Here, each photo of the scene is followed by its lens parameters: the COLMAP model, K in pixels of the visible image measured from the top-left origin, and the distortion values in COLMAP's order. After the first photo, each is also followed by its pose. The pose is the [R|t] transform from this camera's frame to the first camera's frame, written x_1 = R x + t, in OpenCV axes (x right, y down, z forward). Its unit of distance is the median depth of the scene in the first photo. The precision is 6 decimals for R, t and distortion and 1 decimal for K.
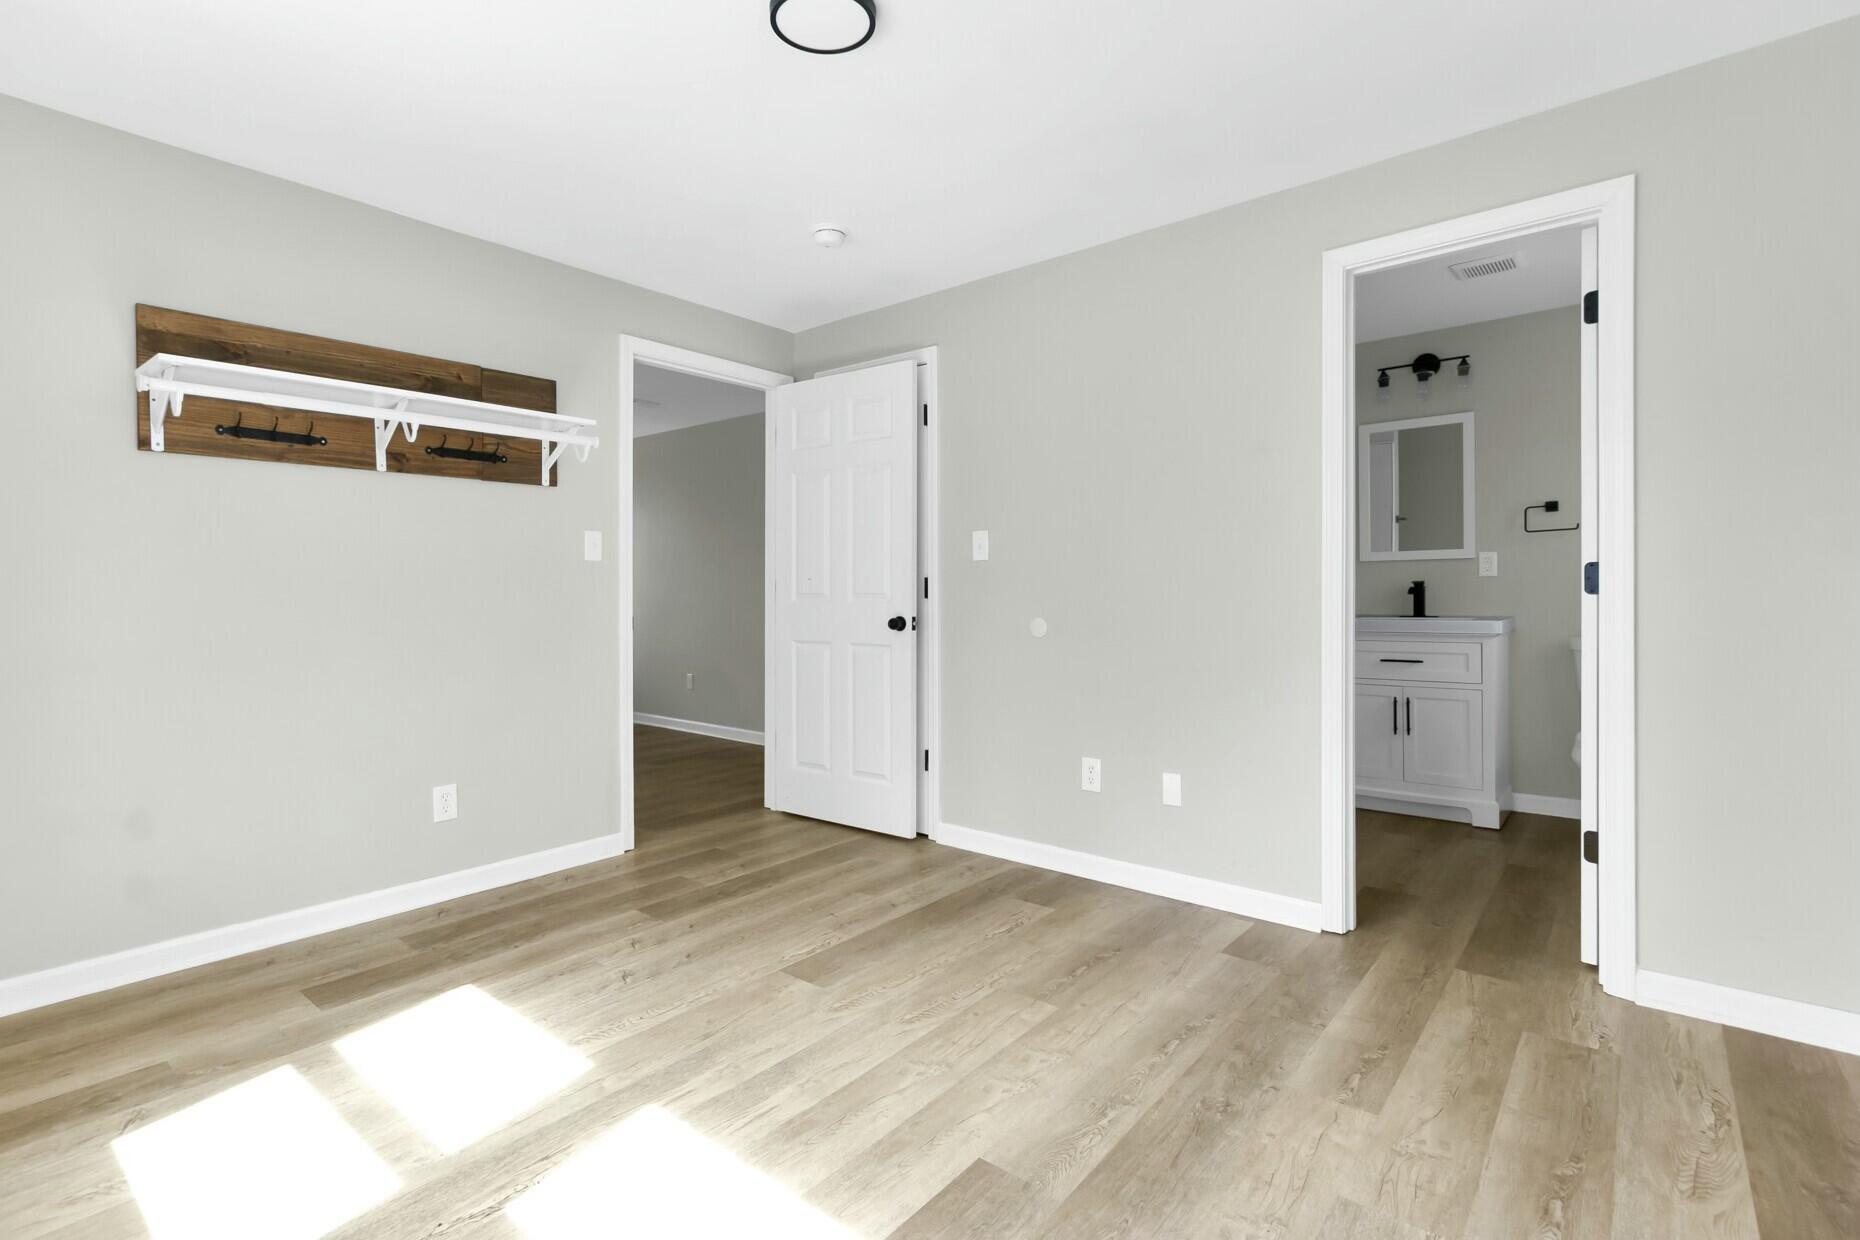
lens RADIAL K [[856.7, 0, 930.0], [0, 856.7, 620.0], [0, 0, 1]] dist [-0.001024, -0.000212]
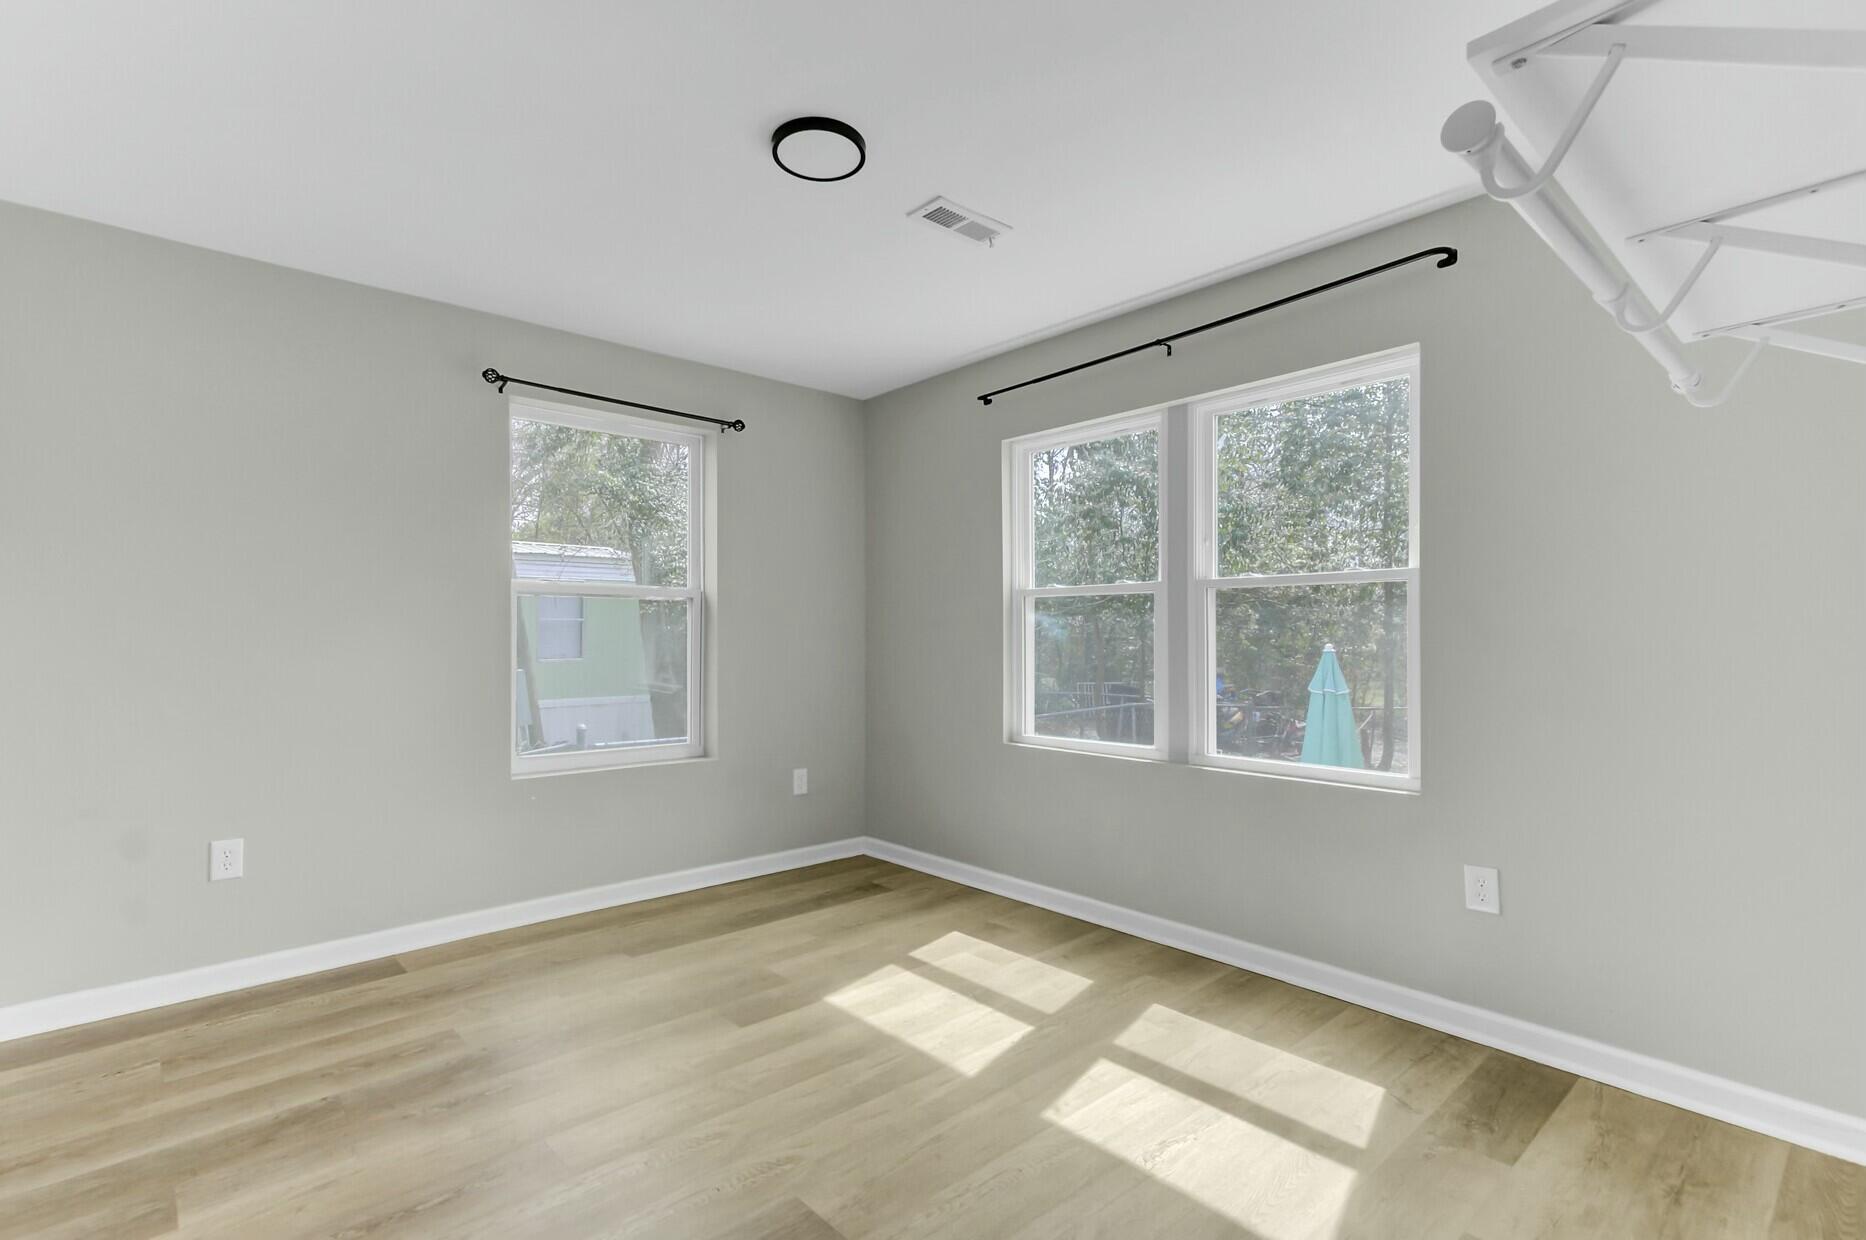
lens RADIAL K [[859.4, 0, 933.0], [0, 859.4, 620.0], [0, 0, 1]] dist [-0.001024, -0.000212]
pose [[-0.989431, 0.007366, 0.144815, -0.416323], [0.009422, 0.999864, 0.013516, -0.094212], [-0.144696, 0.014738, -0.989366, 2.019082]]
